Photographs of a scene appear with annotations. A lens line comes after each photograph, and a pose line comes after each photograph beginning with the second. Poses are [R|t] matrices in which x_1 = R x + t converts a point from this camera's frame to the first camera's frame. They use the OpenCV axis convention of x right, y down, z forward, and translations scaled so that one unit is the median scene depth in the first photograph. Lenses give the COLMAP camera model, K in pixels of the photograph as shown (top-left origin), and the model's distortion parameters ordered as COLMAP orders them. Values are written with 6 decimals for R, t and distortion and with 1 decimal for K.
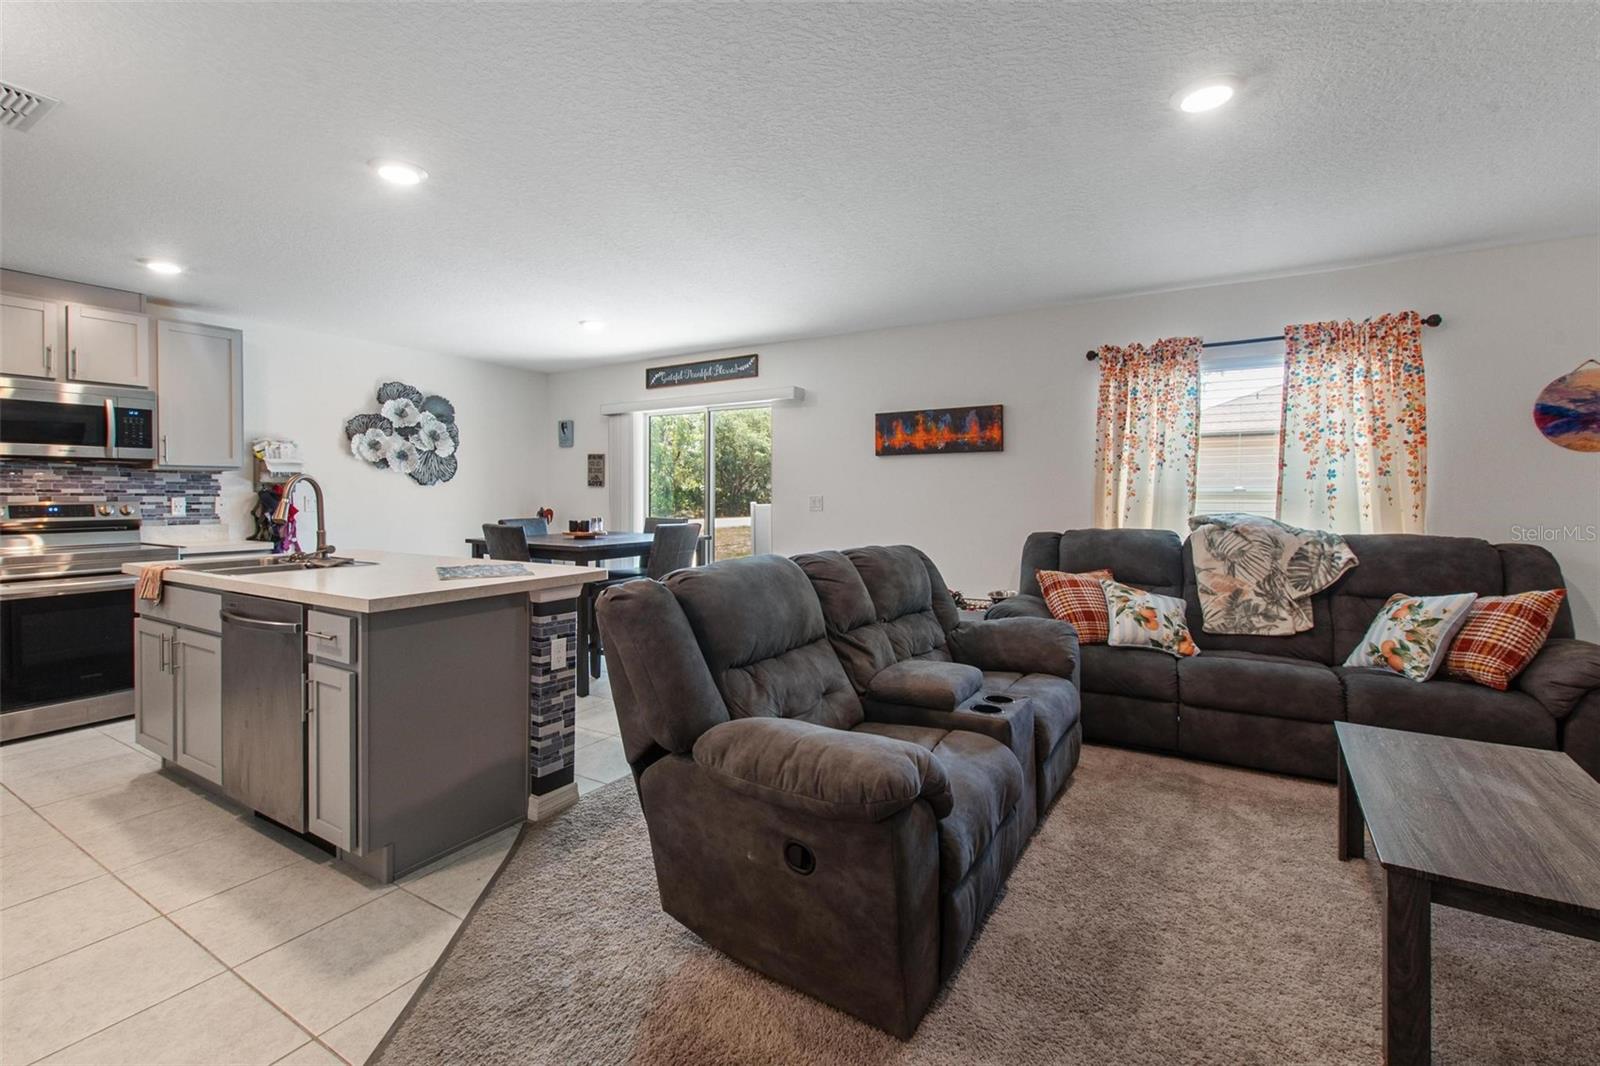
lens RADIAL K [[702.4, 0, 792.8], [0, 702.4, 498.5], [0, 0, 1]] dist [0.010965, -0.004274]
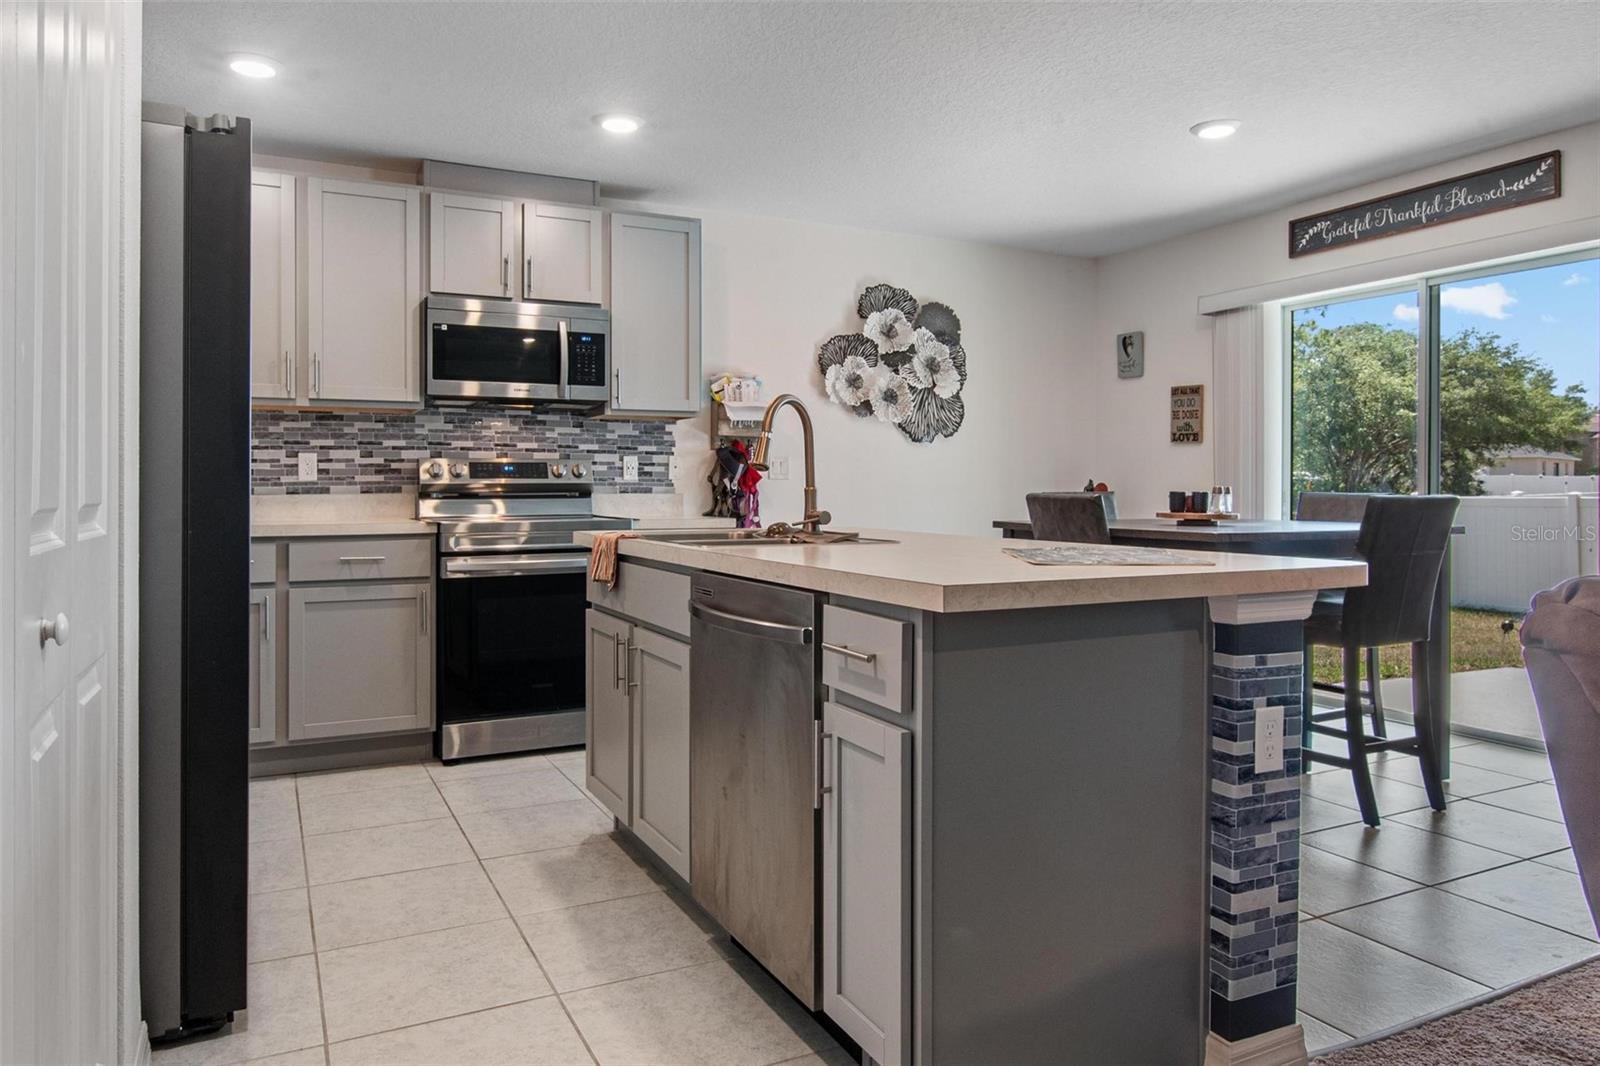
lens RADIAL K [[1064.6, 0, 792.8], [0, 1064.6, 486.7], [0, 0, 1]] dist [-0.001335, -0.003845]
pose [[0.848543, 0.000801, -0.529126, -0.154044], [-0.004812, 0.999969, -0.006204, 0.041243], [0.529104, 0.007811, 0.848521, 0.164237]]
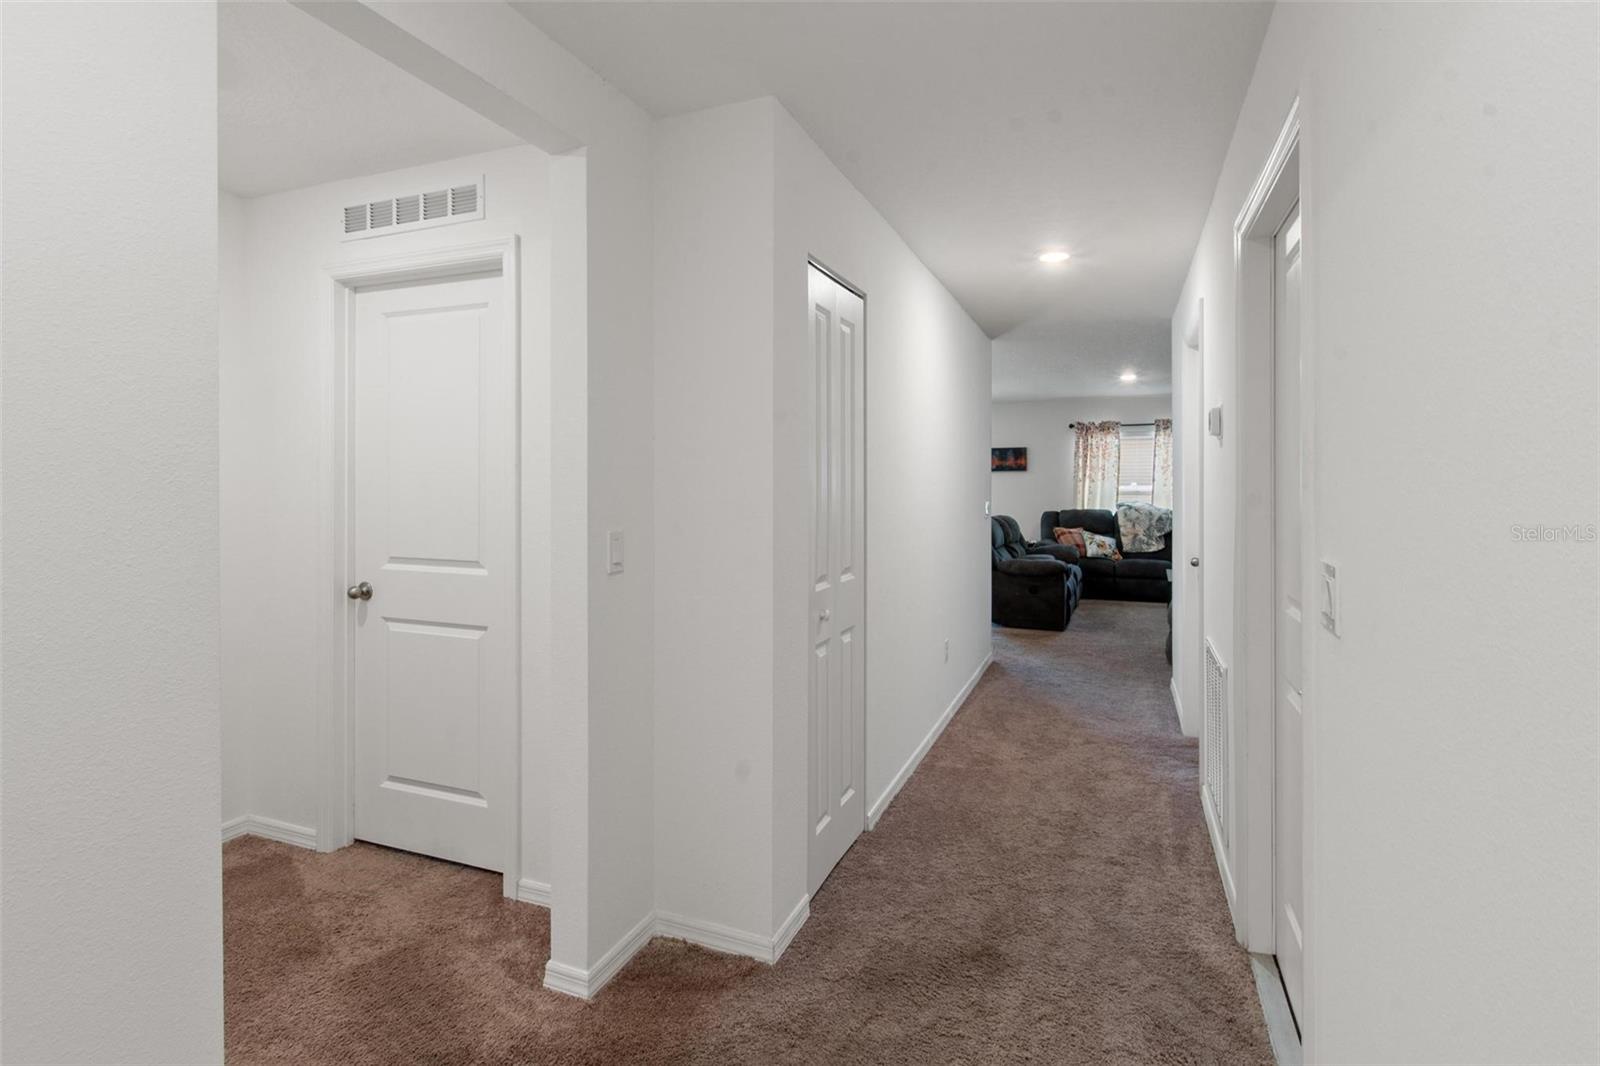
lens RADIAL K [[785.7, 0, 803.0], [0, 785.7, 488.7], [0, 0, 1]] dist [-0.000398, -0.000048]
pose [[0.985975, -0.000749, 0.166891, -0.801984], [0.001591, 0.999987, -0.004912, -0.009176], [-0.166885, 0.005109, 0.985963, -1.243254]]
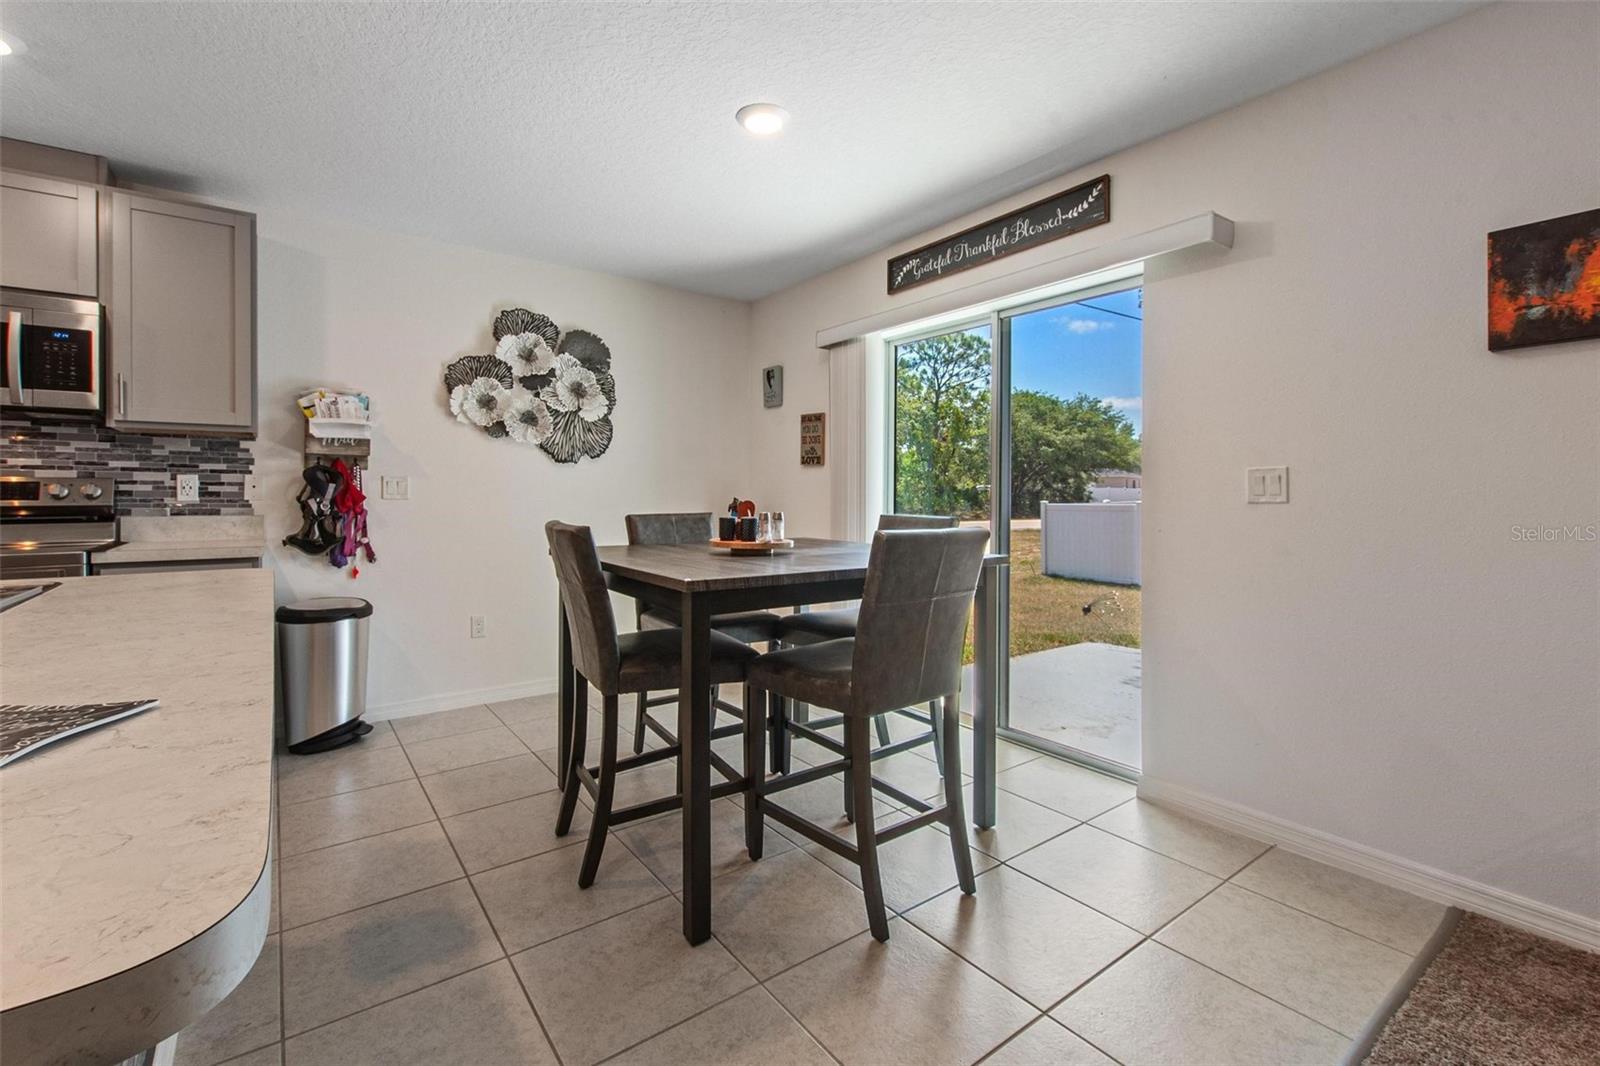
lens RADIAL K [[702.4, 0, 792.8], [0, 702.4, 498.5], [0, 0, 1]] dist [0.010965, -0.004274]
pose [[0.926157, 0.004637, -0.377110, -0.094400], [-0.005087, 0.999987, -0.000197, 0.020790], [0.377104, 0.002101, 0.926168, 0.668784]]
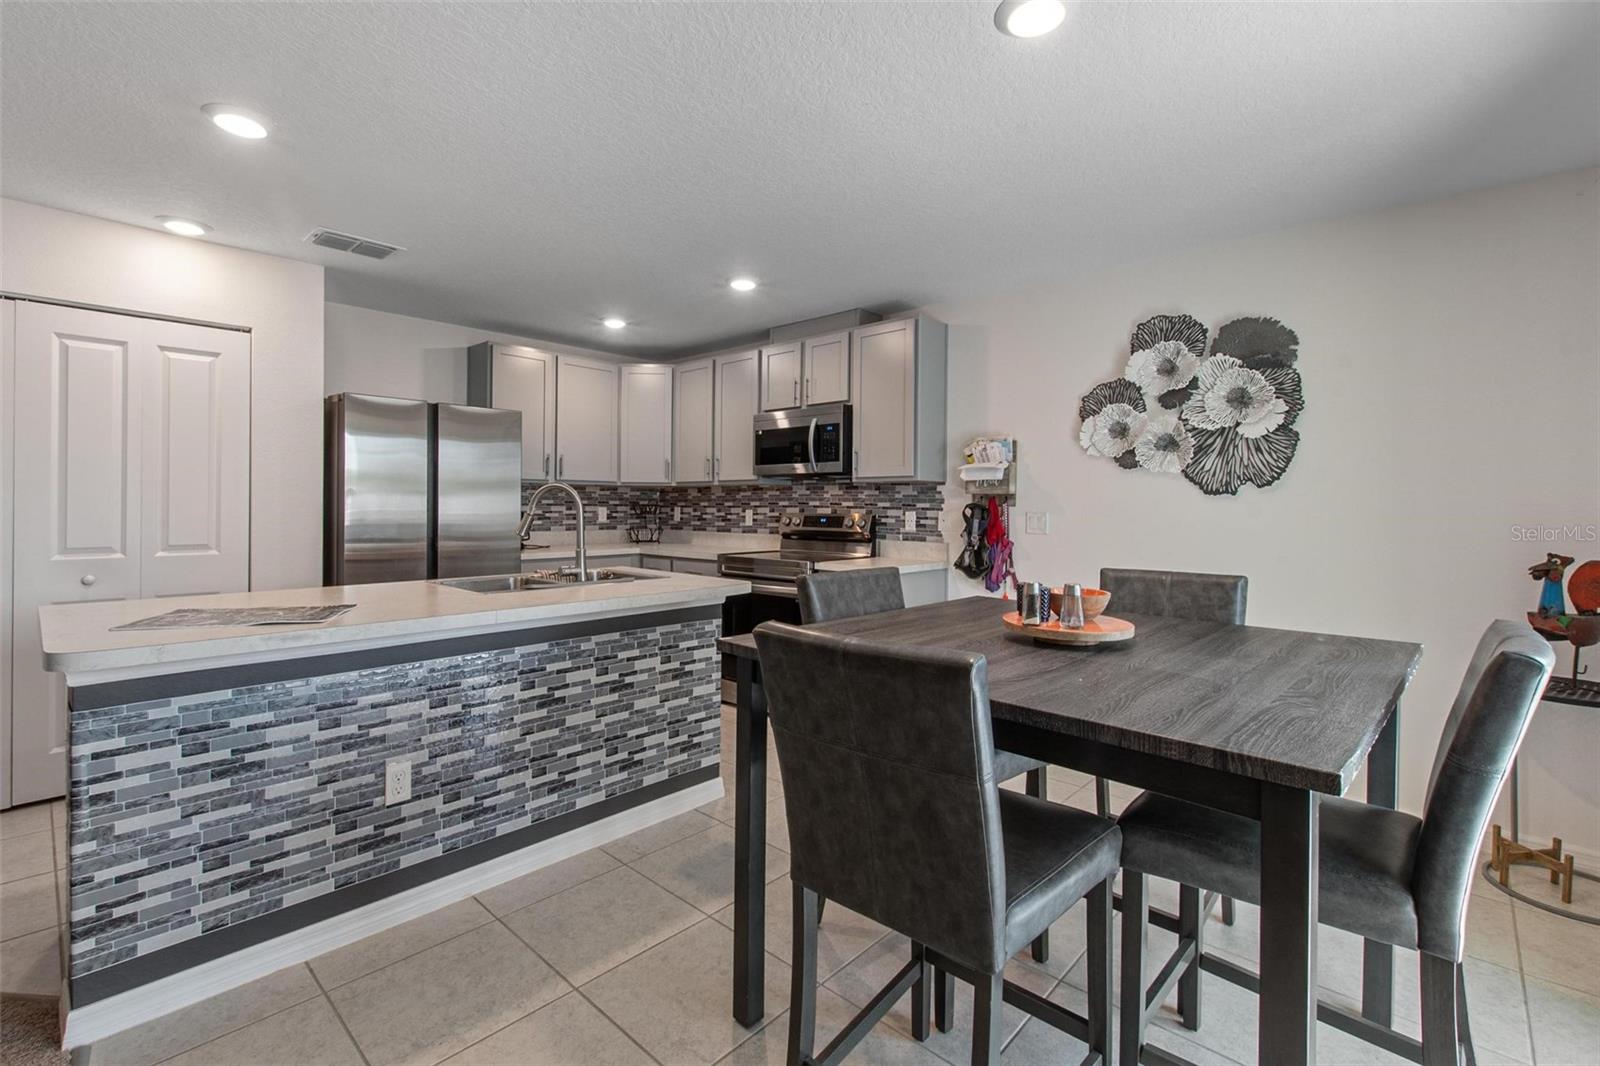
lens RADIAL K [[702.4, 0, 792.8], [0, 702.4, 498.5], [0, 0, 1]] dist [0.010965, -0.004274]
pose [[-0.195589, -0.009994, -0.980635, 0.083132], [-0.016096, 0.999846, -0.006979, -0.010648], [0.980554, 0.014419, -0.195720, 1.155829]]
